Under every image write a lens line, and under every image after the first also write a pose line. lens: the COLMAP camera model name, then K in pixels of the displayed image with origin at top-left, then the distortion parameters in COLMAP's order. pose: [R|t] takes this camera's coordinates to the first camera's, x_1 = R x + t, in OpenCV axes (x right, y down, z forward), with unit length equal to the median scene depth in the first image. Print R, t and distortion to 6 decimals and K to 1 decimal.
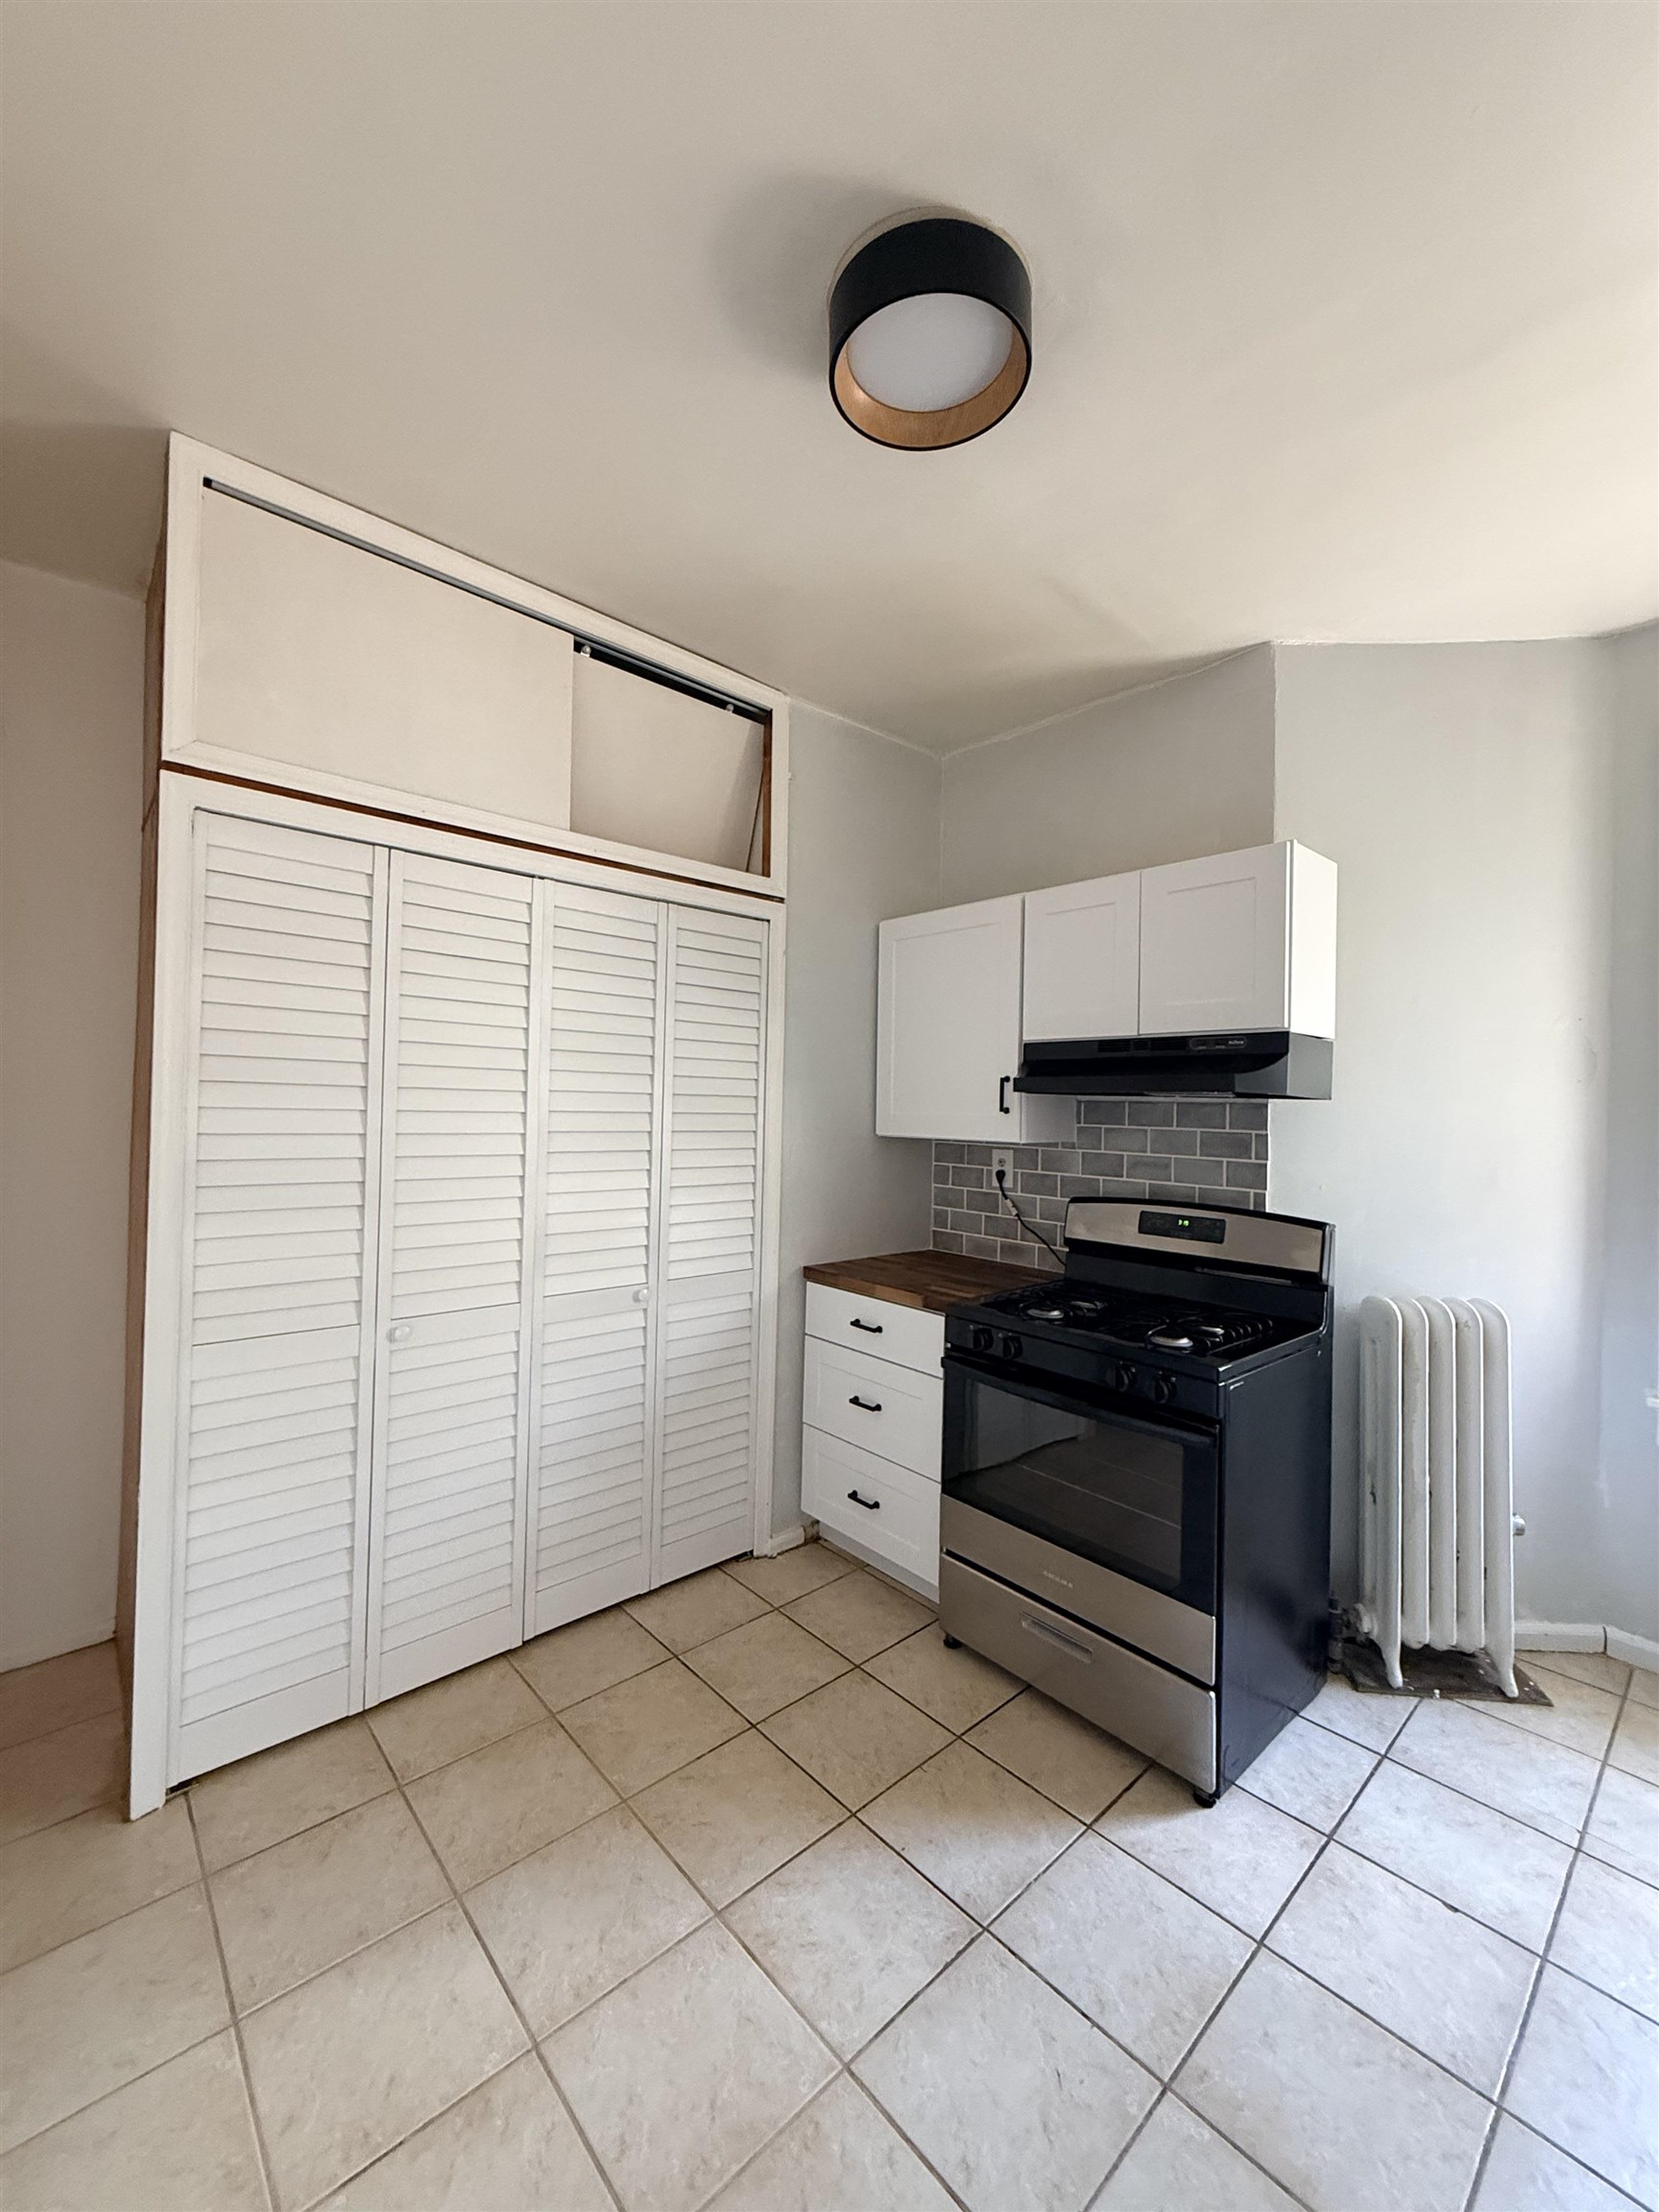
lens RADIAL K [[888.1, 0, 829.5], [0, 888.1, 1106.0], [0, 0, 1]] dist [0.003992, -0.000098]
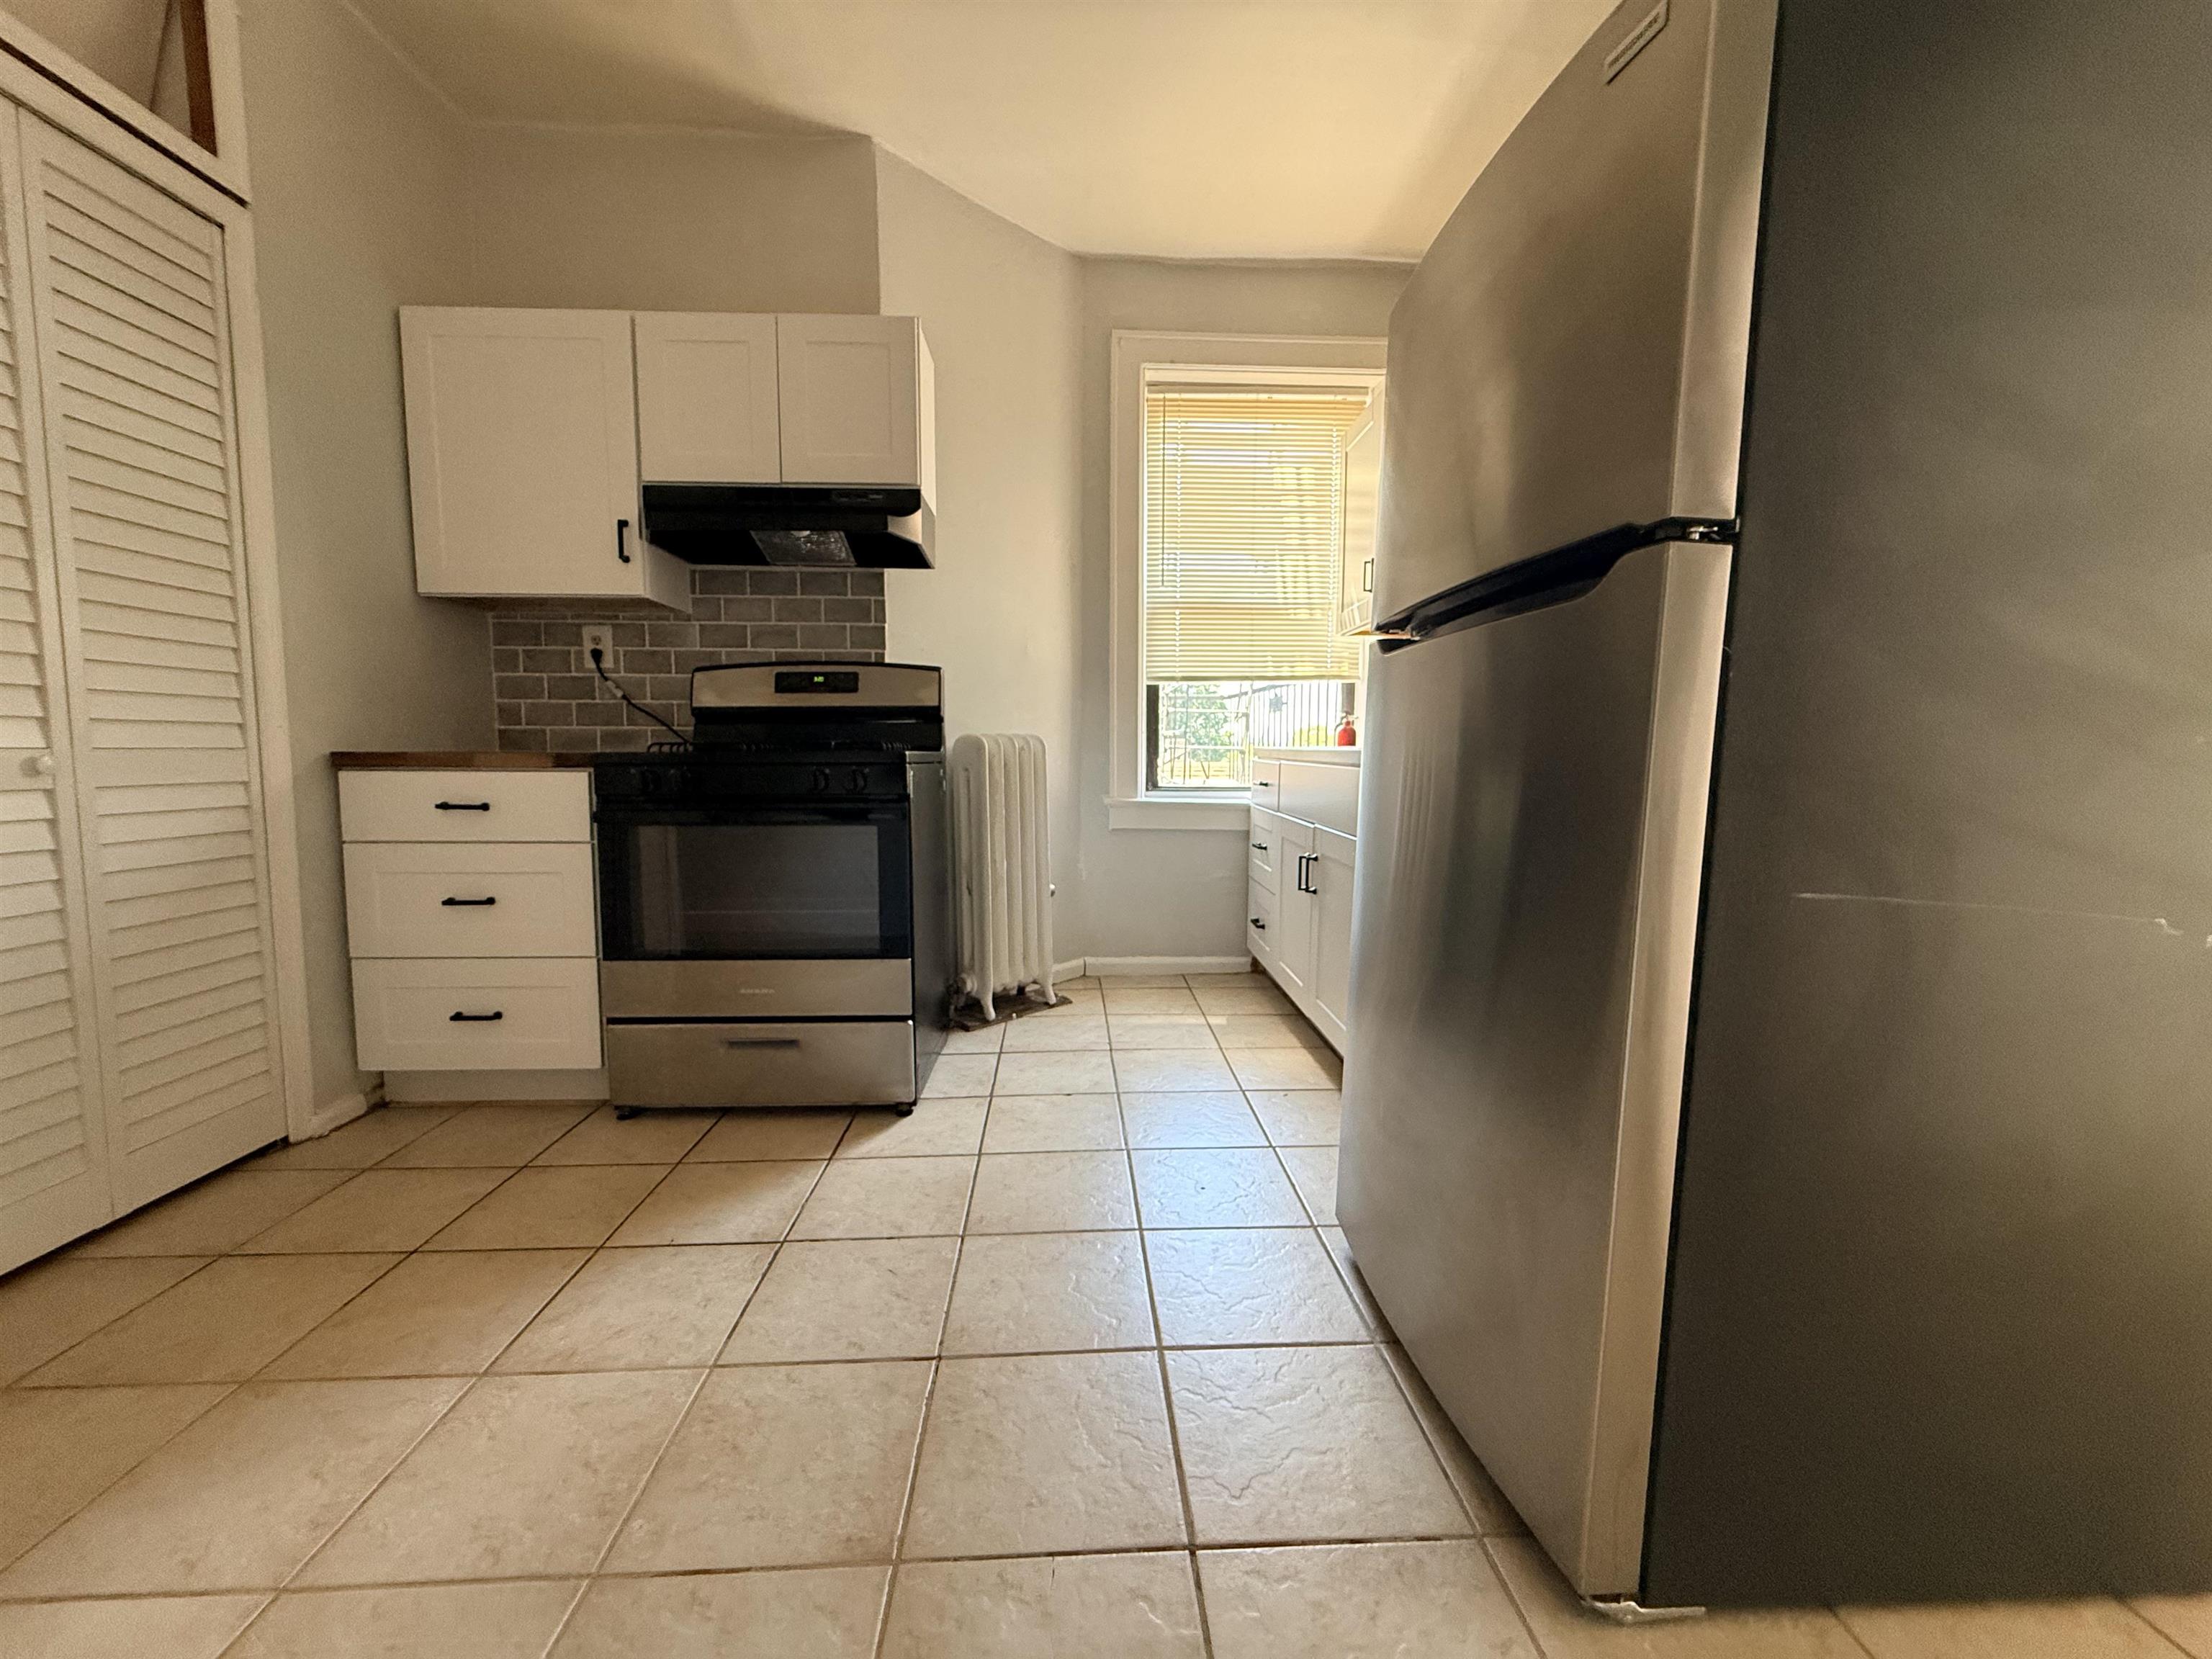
lens RADIAL K [[888.1, 0, 1106.0], [0, 888.1, 829.5], [0, 0, 1]] dist [0.003992, -0.000098]
pose [[0.637422, -0.086616, 0.765631, -0.219473], [0.013100, 0.994736, 0.101629, 0.204369], [-0.770404, -0.054751, 0.635201, 0.032340]]
